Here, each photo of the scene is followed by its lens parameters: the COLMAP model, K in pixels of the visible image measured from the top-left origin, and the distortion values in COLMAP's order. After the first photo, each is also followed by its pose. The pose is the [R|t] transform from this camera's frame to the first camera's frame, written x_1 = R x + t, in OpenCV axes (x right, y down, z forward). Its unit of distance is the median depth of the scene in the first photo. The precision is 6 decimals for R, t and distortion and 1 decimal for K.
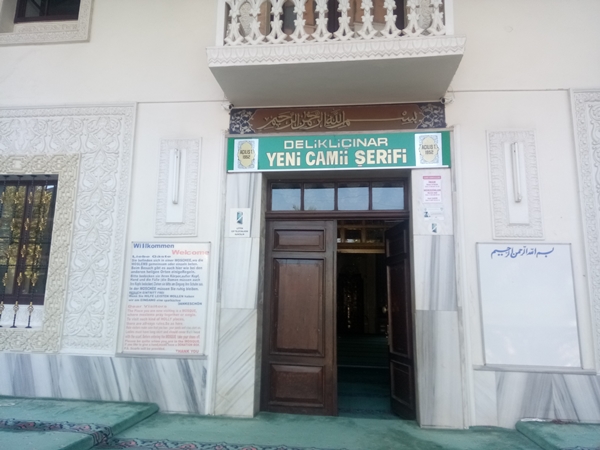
lens RADIAL K [[454.0, 0, 300.0], [0, 454.0, 225.0], [0, 0, 1]] dist [0.092864, -0.116044]
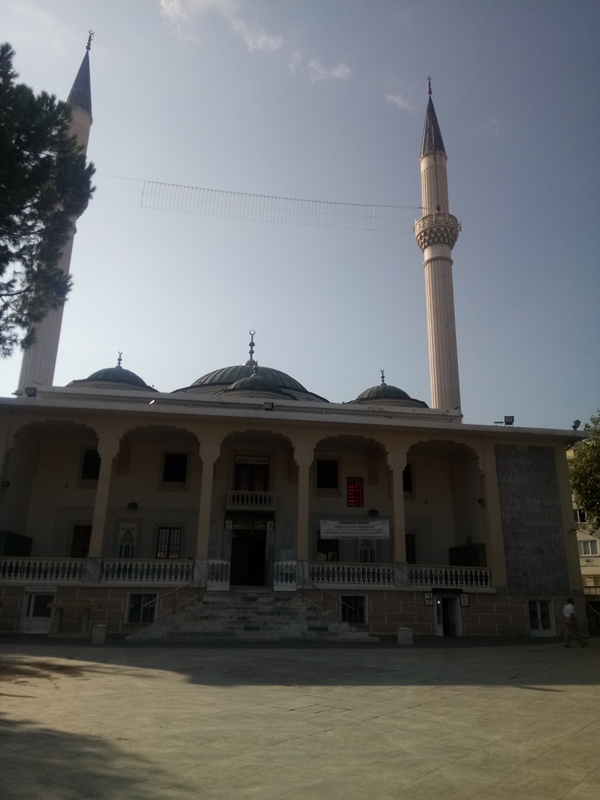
lens RADIAL K [[605.3, 0, 306.9], [0, 605.3, 397.2], [0, 0, 1]] dist [0.092864, -0.116044]
pose [[0.964130, 0.073731, 0.254985, -0.997706], [-0.042519, 0.991140, -0.125829, -0.677204], [-0.262004, 0.110474, 0.958723, -5.001192]]
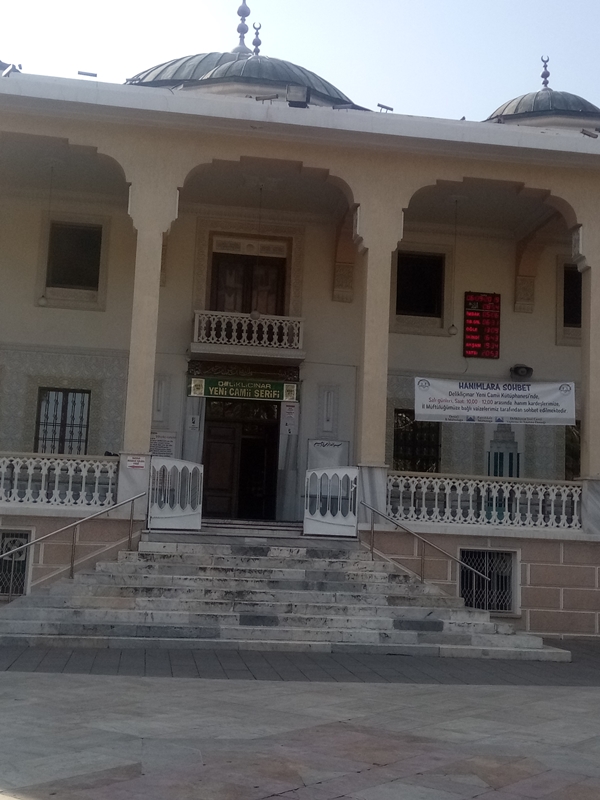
lens RADIAL K [[1056.8, 0, 300.0], [0, 1056.8, 400.0], [0, 0, 1]] dist [0.201768, -1.024109]
pose [[0.967312, 0.052931, 0.248005, -0.829398], [-0.069608, 0.995831, 0.058960, -0.405688], [-0.243850, -0.074296, 0.966963, -3.515612]]
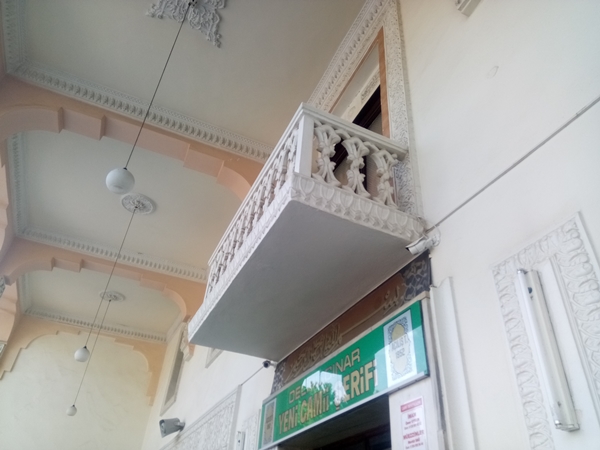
lens RADIAL K [[454.0, 0, 300.0], [0, 454.0, 225.0], [0, 0, 1]] dist [0.092864, -0.116044]
pose [[0.511819, -0.496289, -0.701241, 0.649568], [0.096456, 0.844293, -0.527130, -0.019786], [0.853661, 0.202156, 0.479995, 0.618998]]
